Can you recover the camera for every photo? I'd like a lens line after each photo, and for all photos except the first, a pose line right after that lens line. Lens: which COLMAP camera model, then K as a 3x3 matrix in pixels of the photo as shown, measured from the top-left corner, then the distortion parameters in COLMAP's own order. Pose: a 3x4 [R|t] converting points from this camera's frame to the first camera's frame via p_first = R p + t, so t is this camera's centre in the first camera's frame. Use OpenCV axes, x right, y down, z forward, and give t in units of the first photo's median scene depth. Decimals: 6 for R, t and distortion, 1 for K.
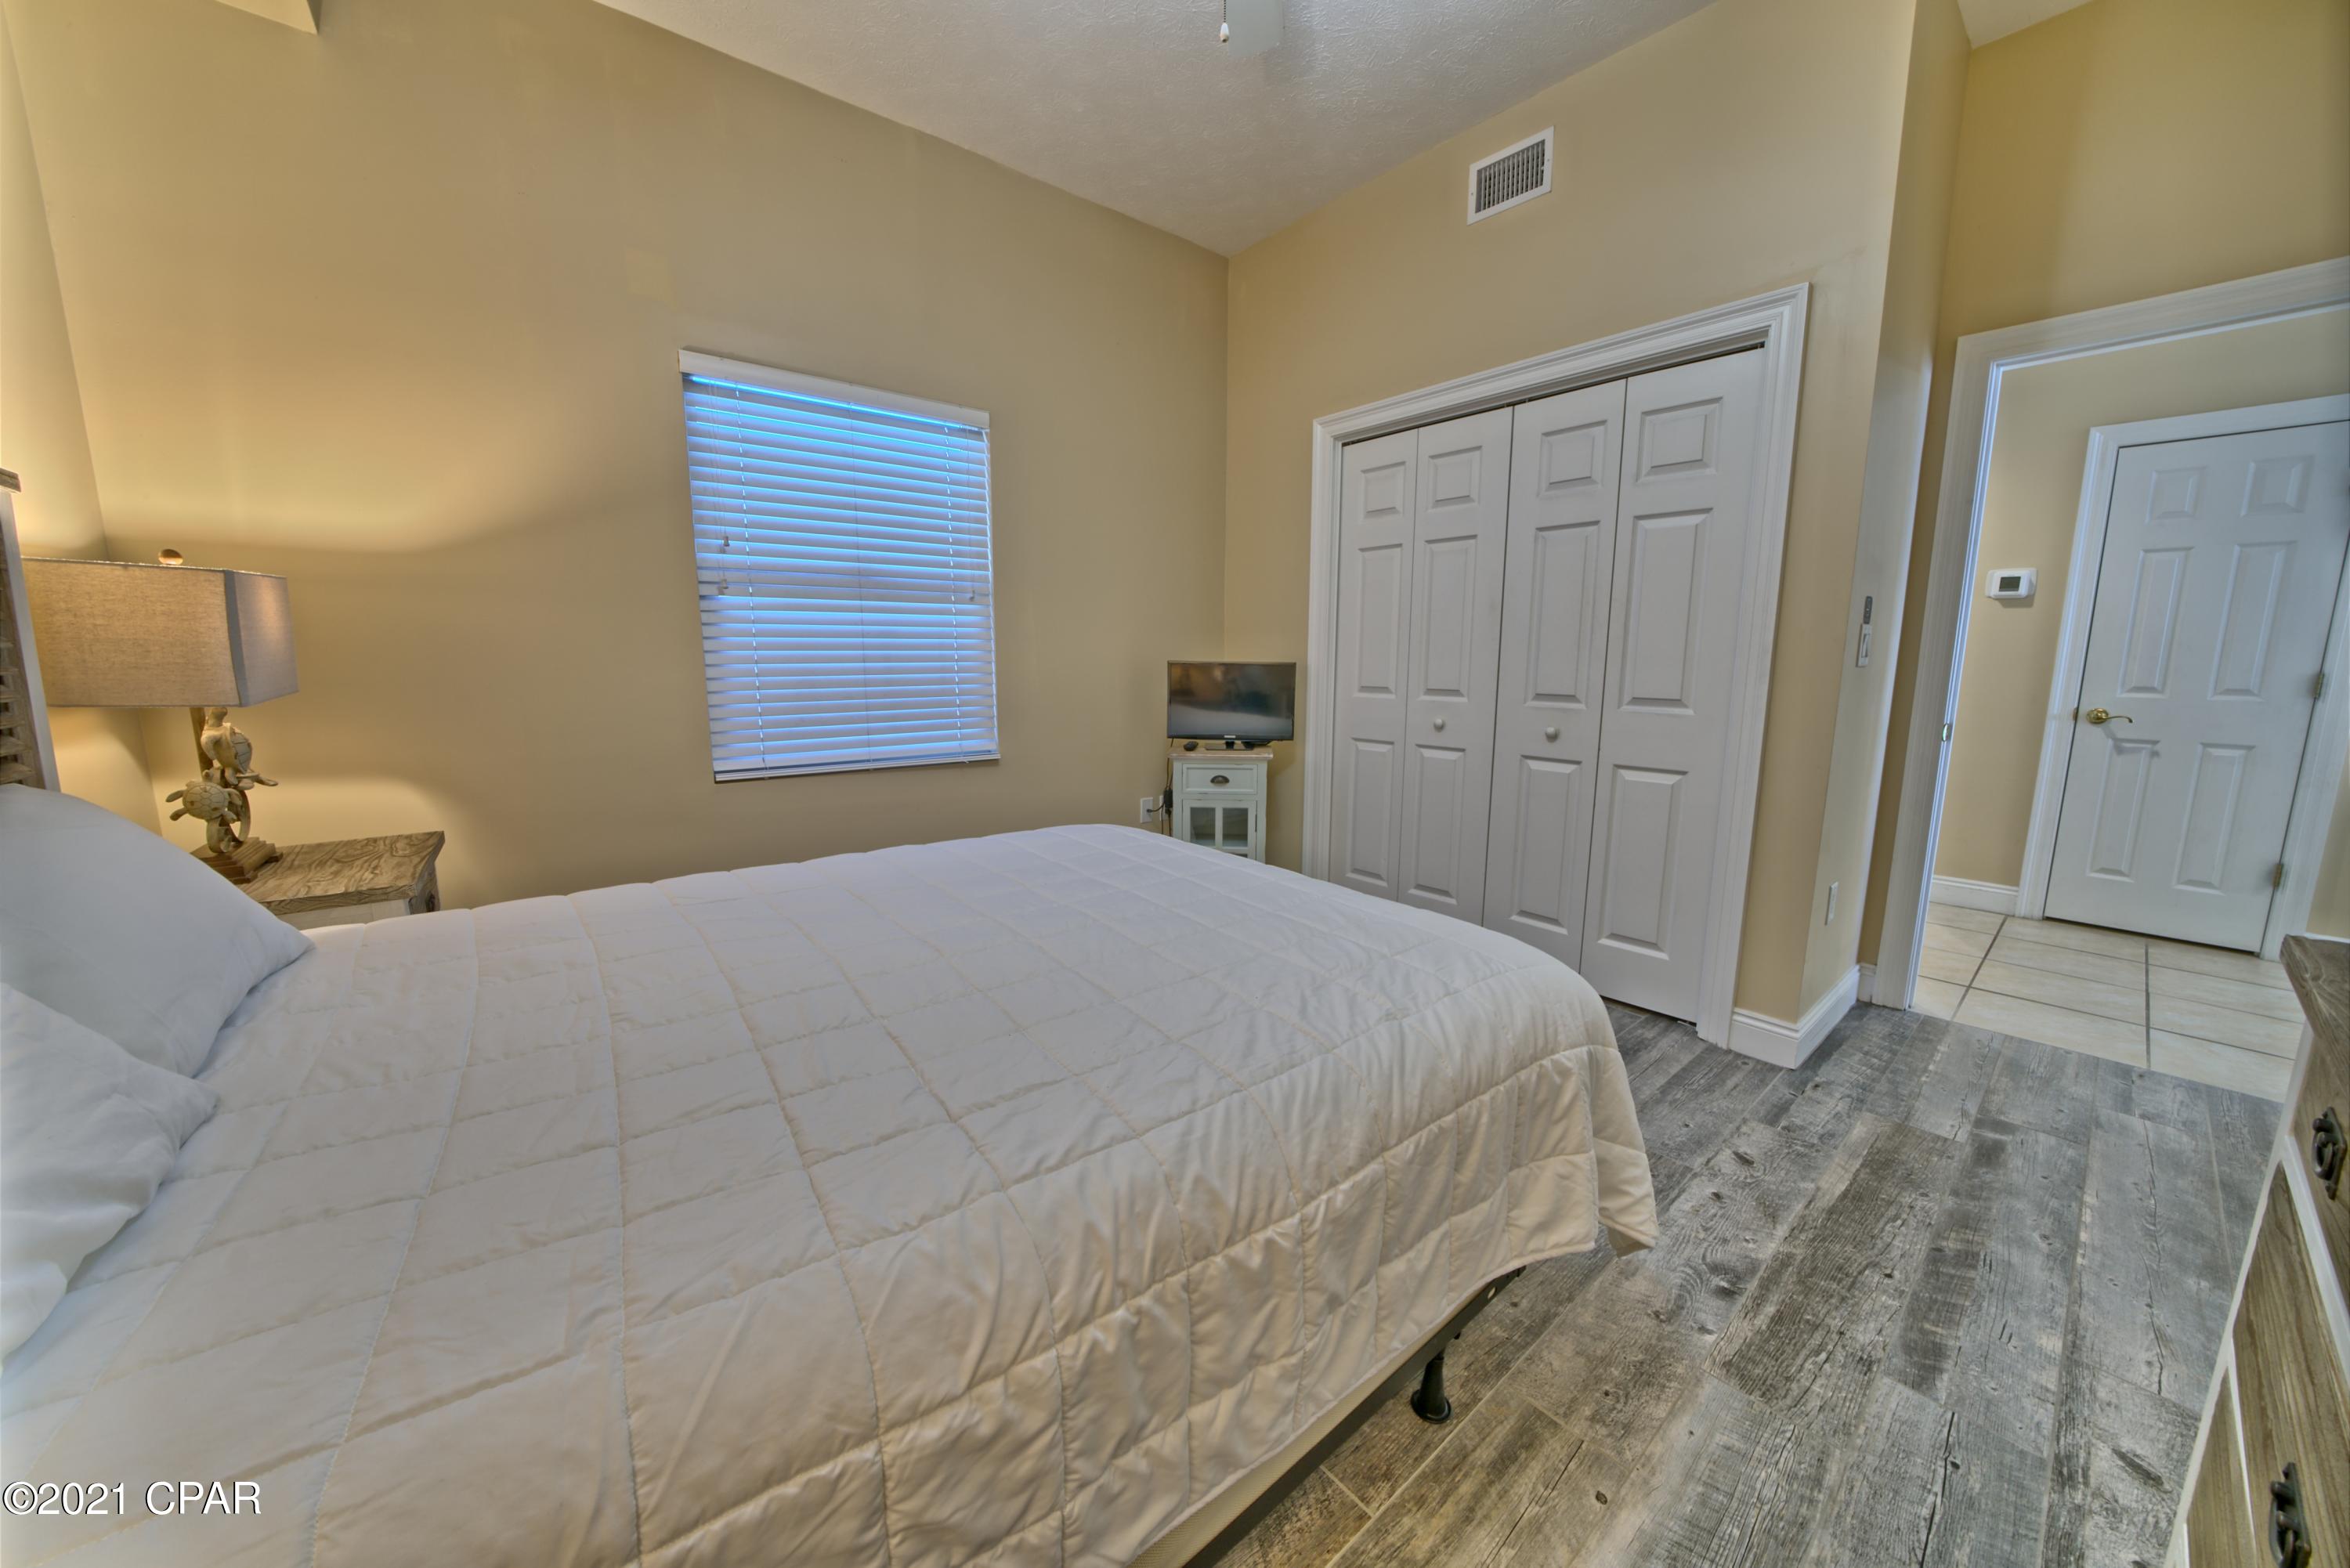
lens RADIAL K [[811.8, 0, 1170.5], [0, 811.8, 779.5], [0, 0, 1]] dist [-0.028810, 0.004014]
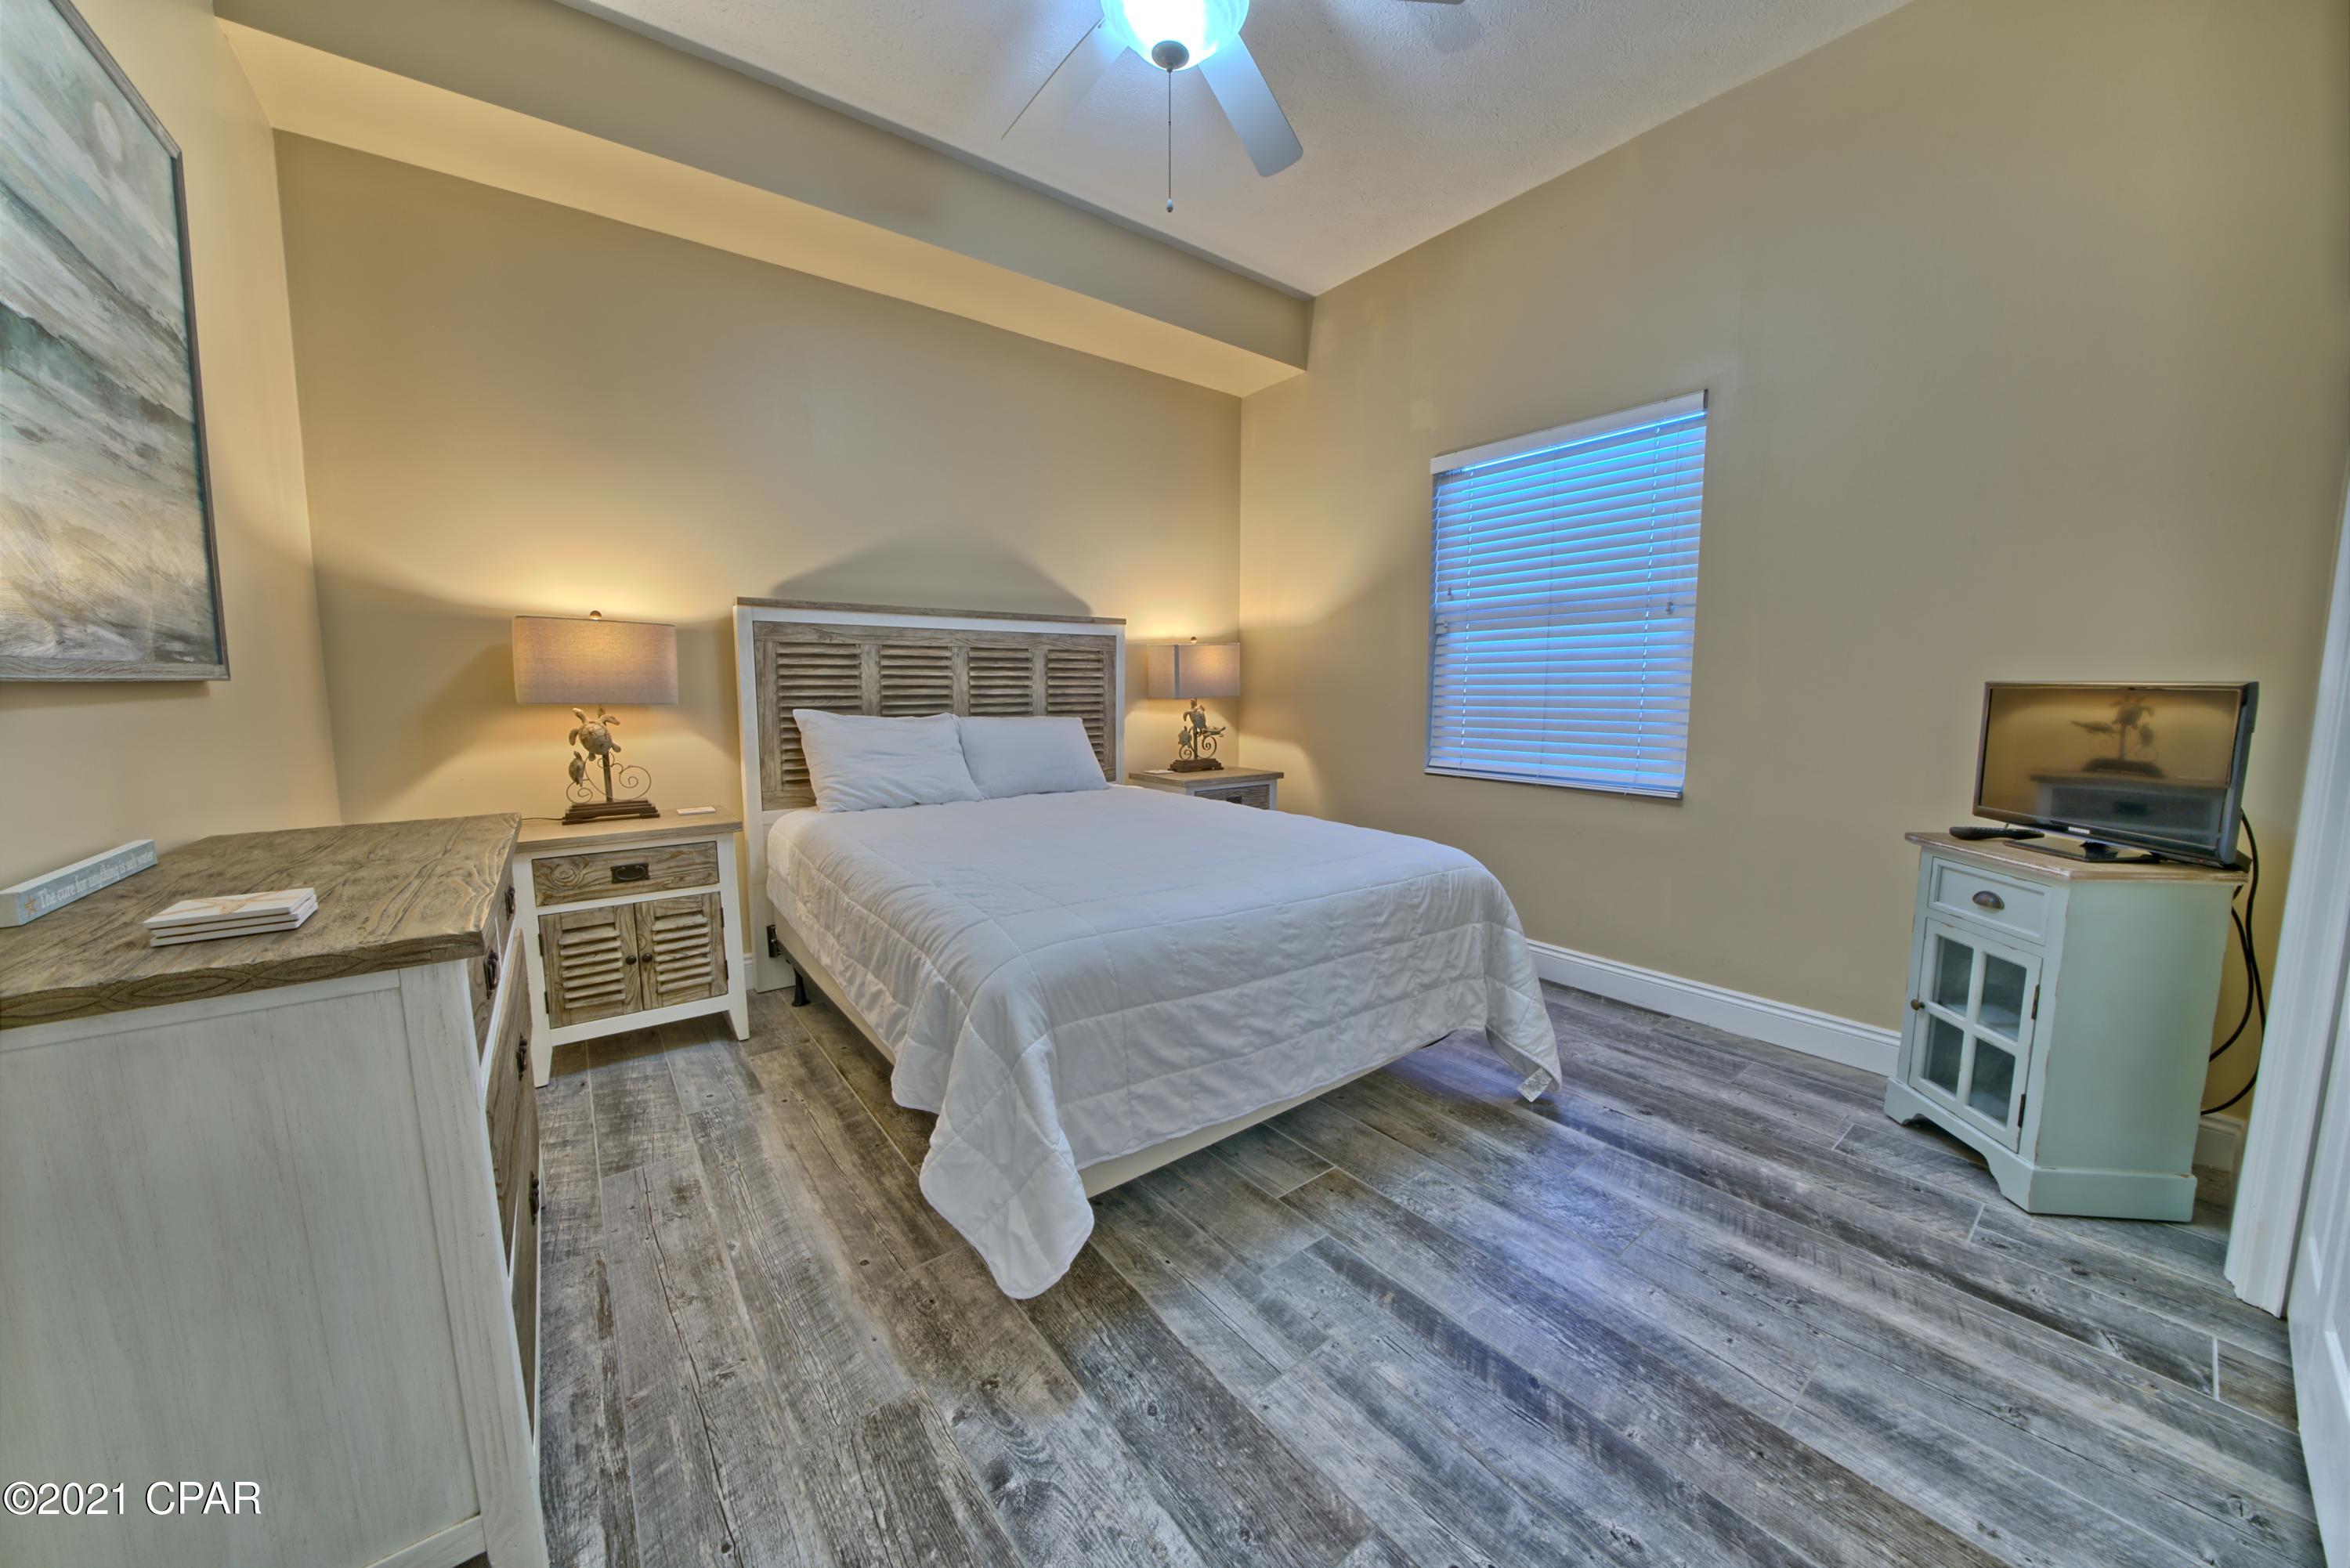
lens RADIAL K [[825.4, 0, 1182.9], [0, 825.4, 781.1], [0, 0, 1]] dist [-0.018763, -0.000069]
pose [[-0.029475, 0.109352, -0.993566, 1.243613], [-0.148444, 0.982497, 0.112537, -0.120532], [0.988482, 0.150806, -0.012727, 0.957479]]
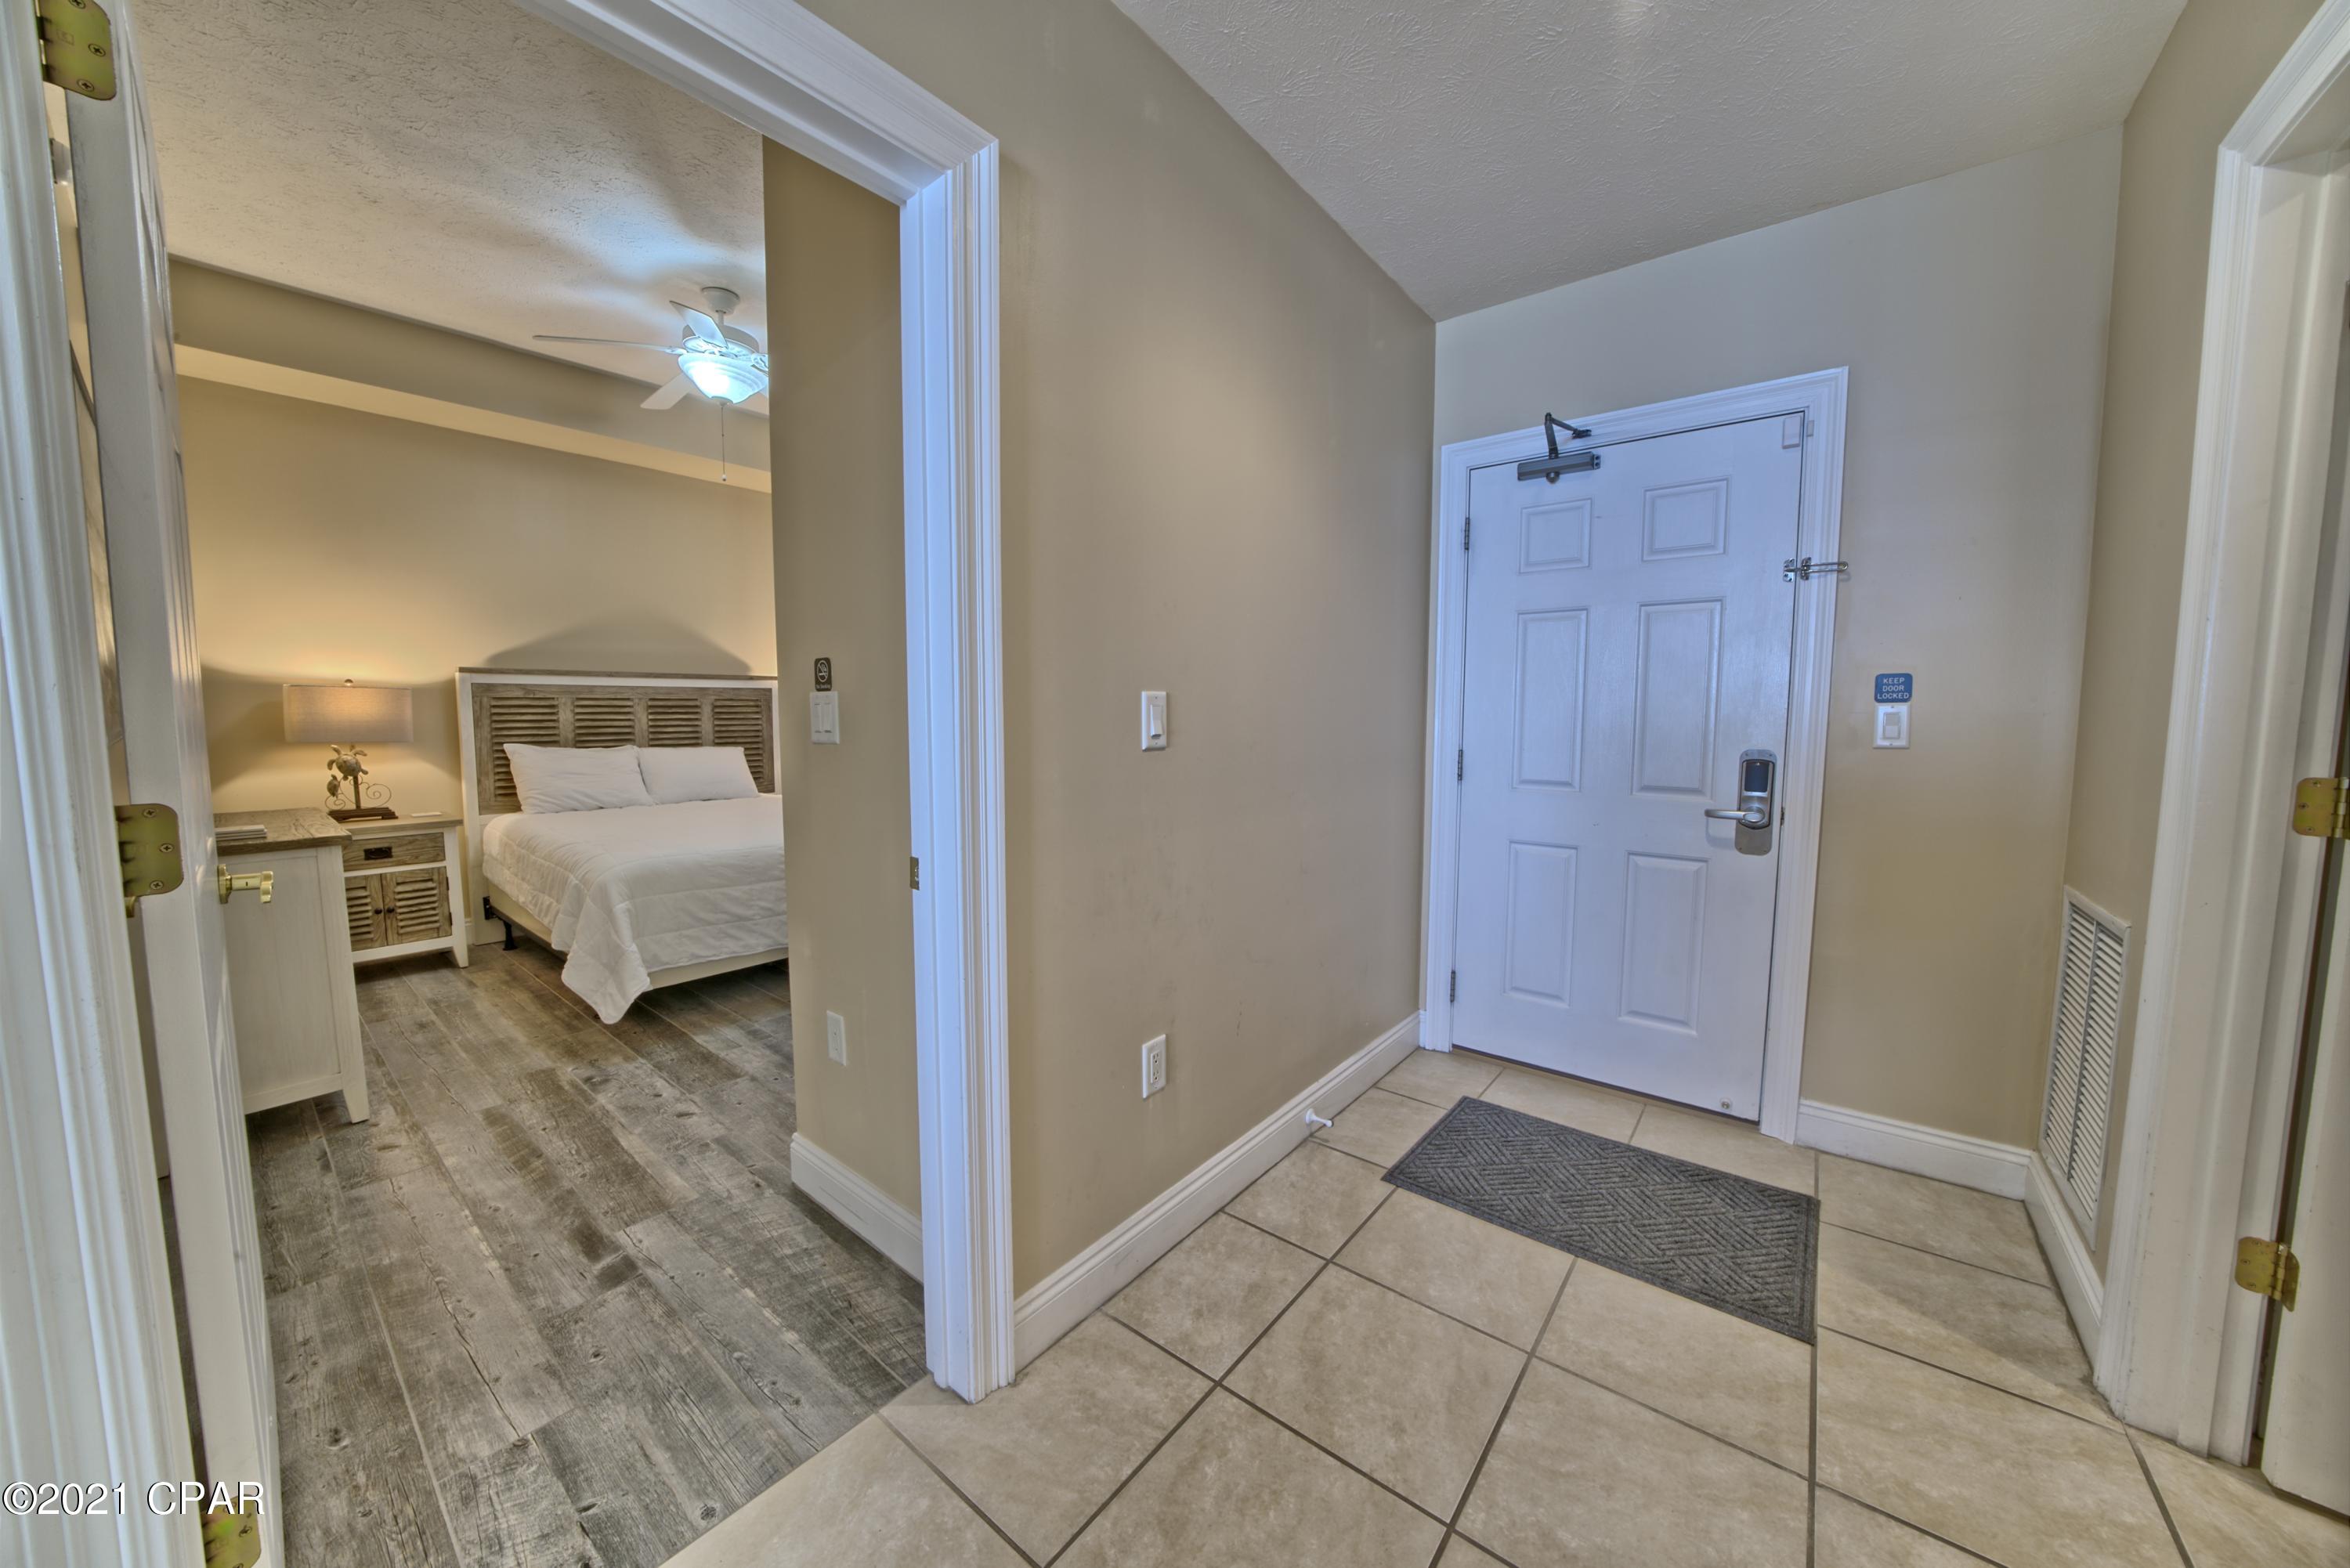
lens RADIAL K [[811.8, 0, 1170.5], [0, 811.8, 779.5], [0, 0, 1]] dist [-0.028810, 0.004014]
pose [[0.204075, 0.078966, -0.975765, 2.358474], [-0.147703, 0.987815, 0.049050, -0.269351], [0.967749, 0.134113, 0.213252, 1.584127]]
